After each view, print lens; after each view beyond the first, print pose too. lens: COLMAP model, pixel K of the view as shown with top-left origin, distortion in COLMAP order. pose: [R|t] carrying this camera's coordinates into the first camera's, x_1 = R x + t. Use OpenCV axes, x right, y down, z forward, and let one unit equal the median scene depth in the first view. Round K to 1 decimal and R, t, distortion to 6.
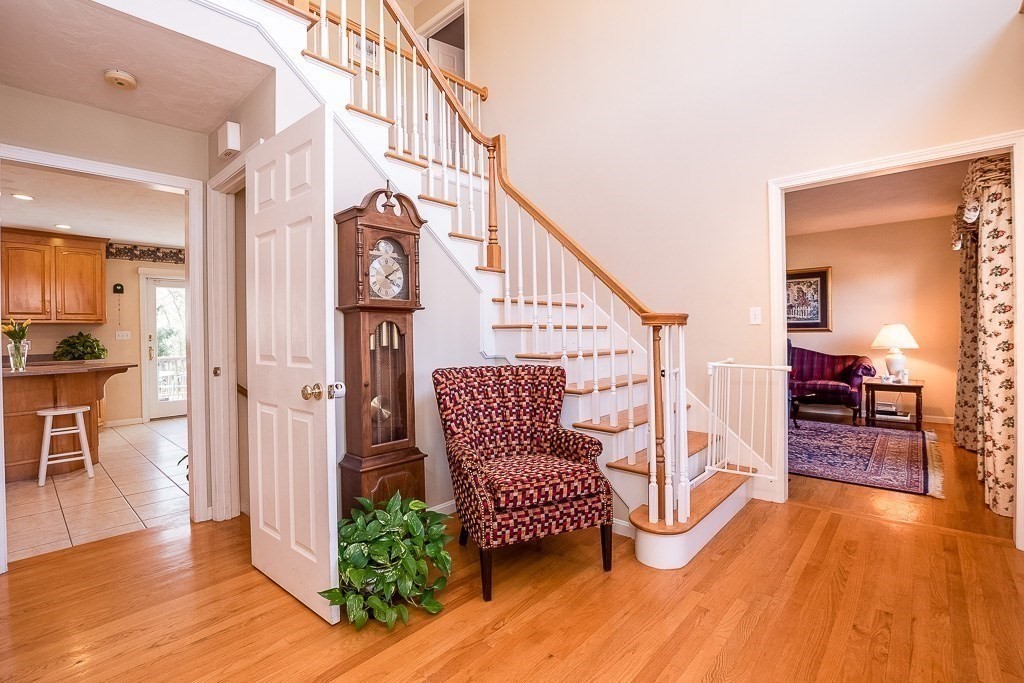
lens RADIAL K [[468.0, 0, 512.2], [0, 468.0, 334.2], [0, 0, 1]] dist [-0.031363, 0.001446]
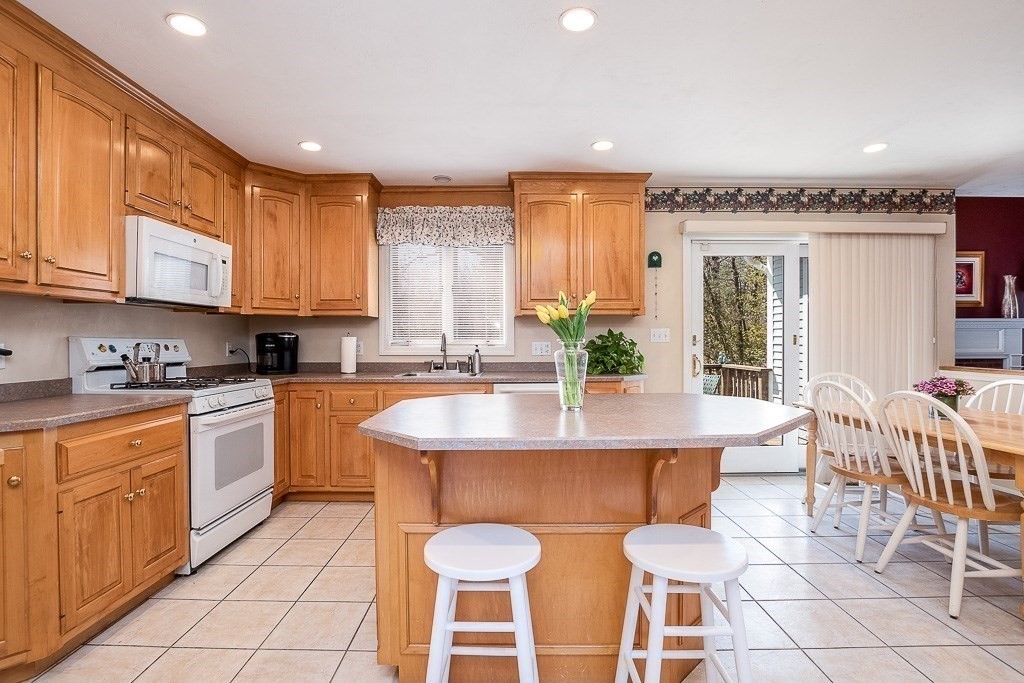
lens RADIAL K [[468.0, 0, 505.6], [0, 468.0, 341.3], [0, 0, 1]] dist [-0.031363, 0.001446]
pose [[0.670362, 0.011406, -0.741946, -0.558090], [-0.006646, 0.999934, 0.009367, 0.006511], [0.742004, -0.001348, 0.670394, 0.451700]]
